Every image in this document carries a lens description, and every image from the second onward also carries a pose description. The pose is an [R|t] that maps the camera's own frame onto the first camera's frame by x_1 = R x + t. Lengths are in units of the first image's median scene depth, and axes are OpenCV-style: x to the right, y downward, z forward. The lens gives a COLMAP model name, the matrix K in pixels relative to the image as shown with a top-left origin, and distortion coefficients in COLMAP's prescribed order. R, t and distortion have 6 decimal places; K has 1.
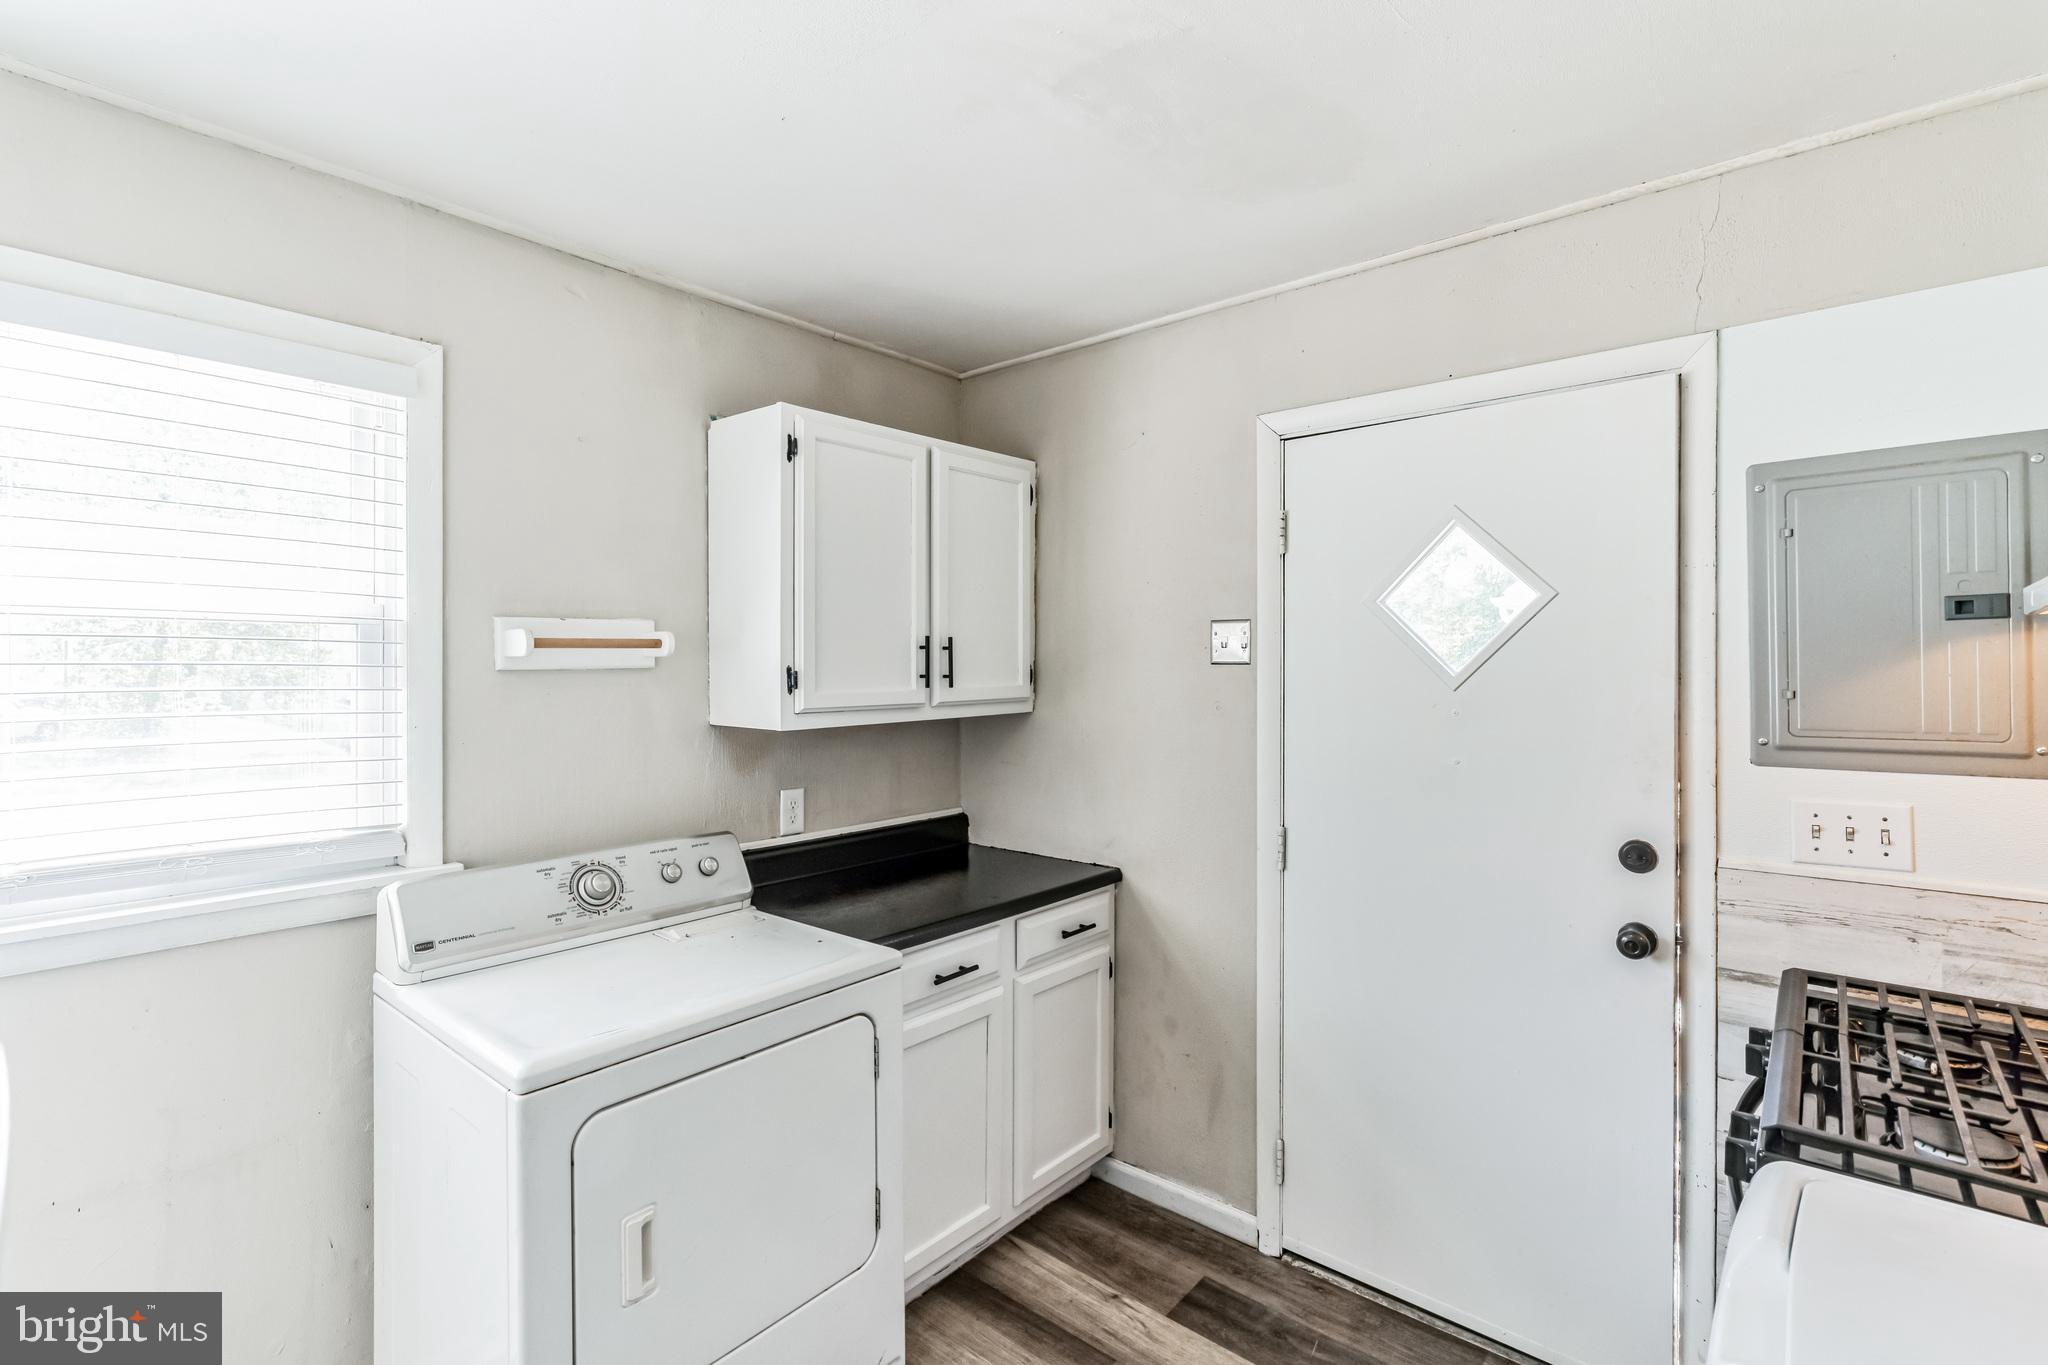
lens RADIAL K [[930.2, 0, 1023.3], [0, 930.2, 659.6], [0, 0, 1]] dist [-0.006955, 0.004006]
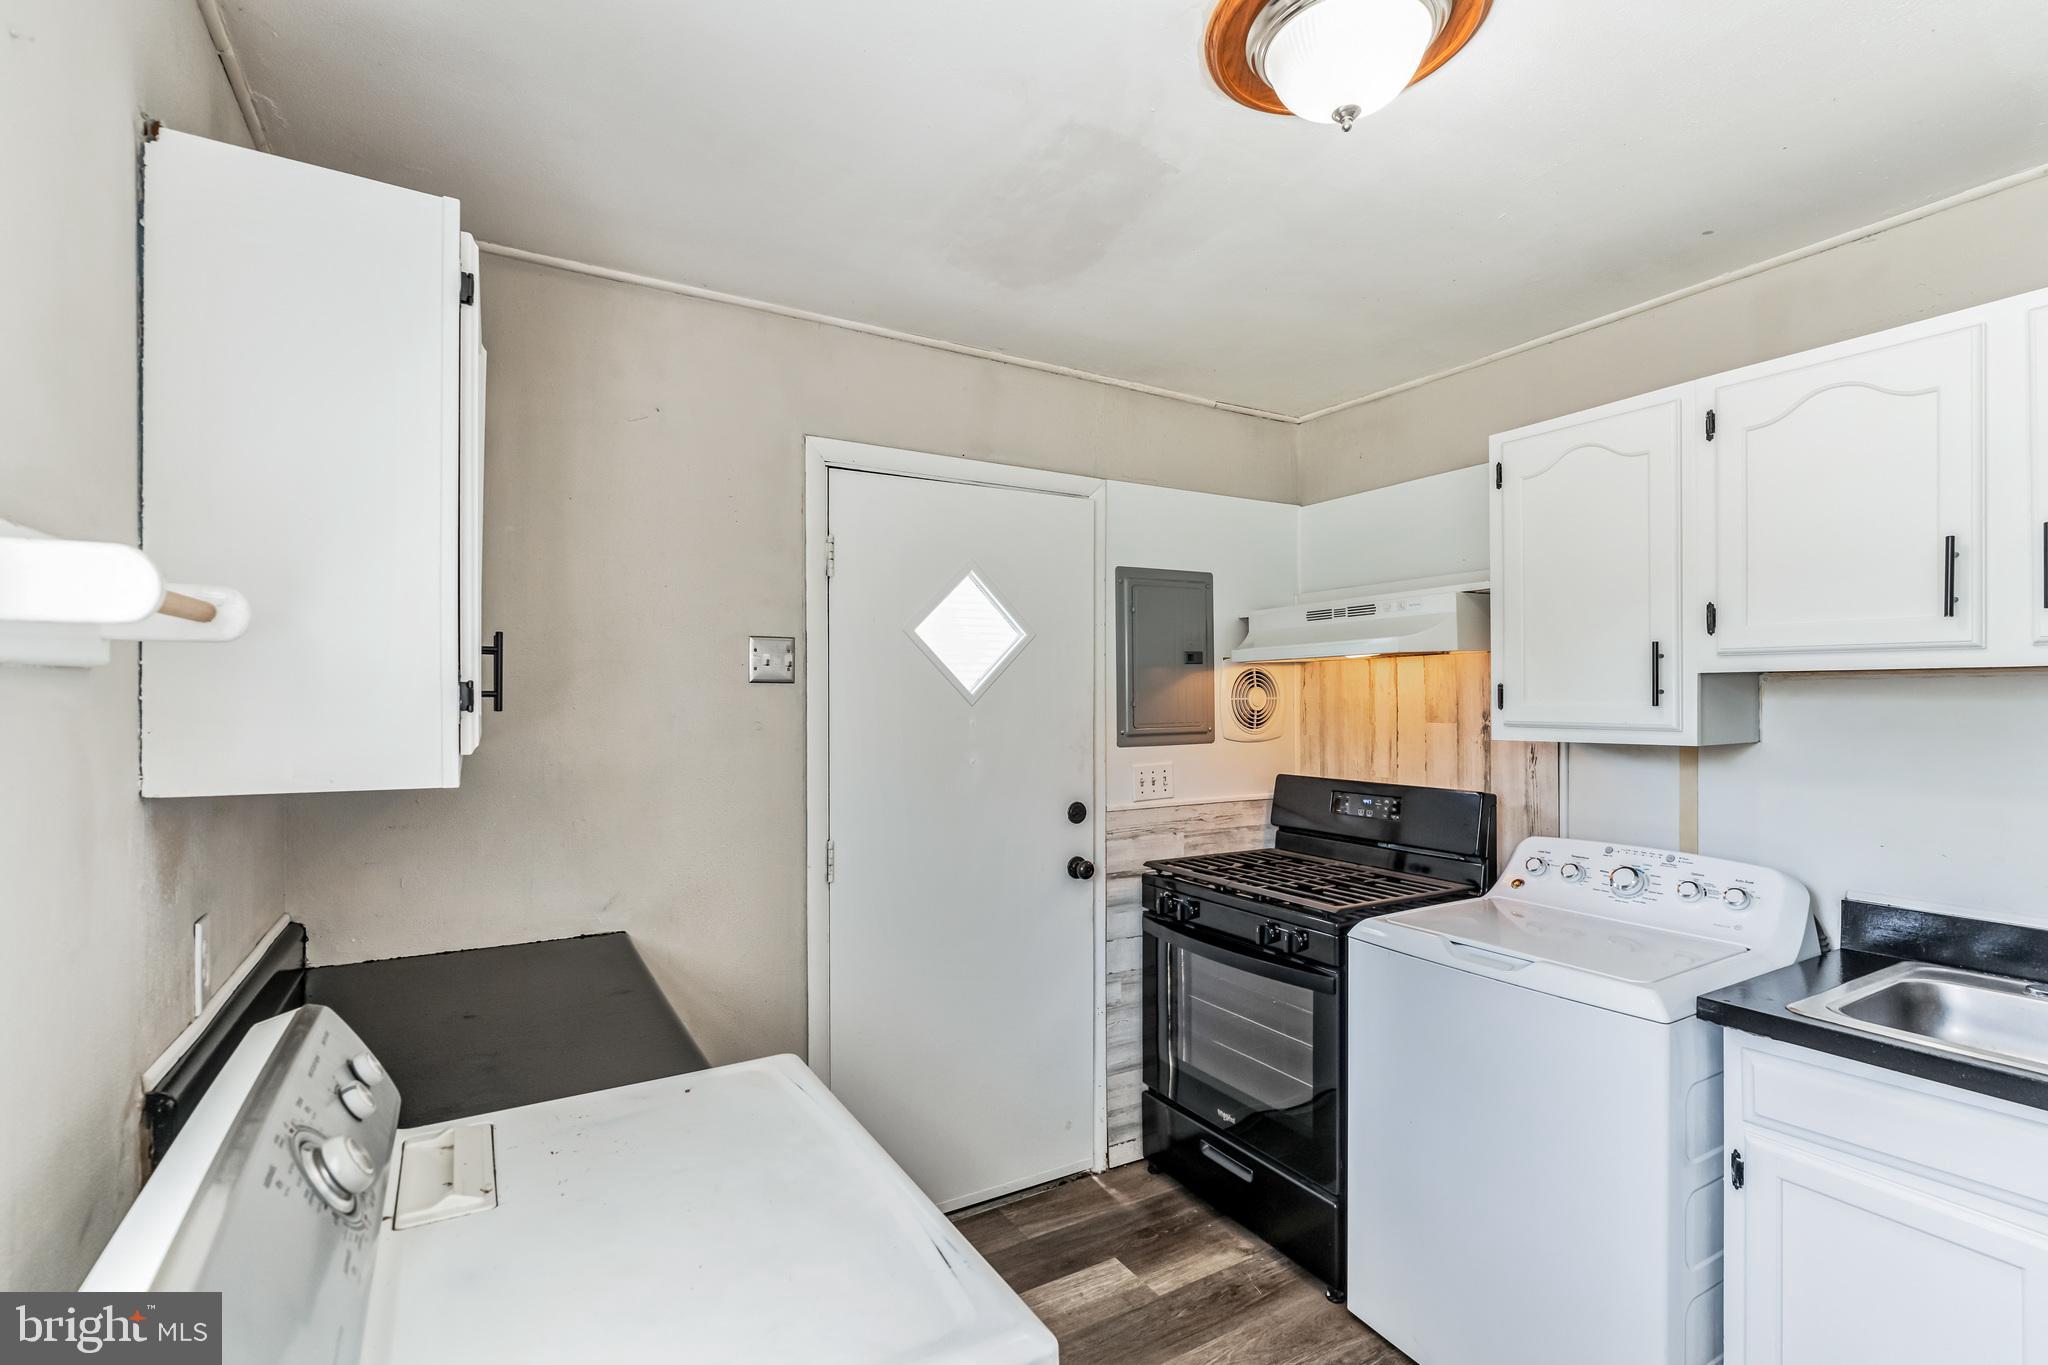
lens RADIAL K [[935.8, 0, 1013.8], [0, 935.8, 691.2], [0, 0, 1]] dist [-0.011029, 0.000371]
pose [[0.334838, 0.008128, 0.942241, -0.861317], [-0.005502, 0.999963, -0.006670, 0.026193], [-0.942260, -0.002951, 0.334870, 0.621386]]
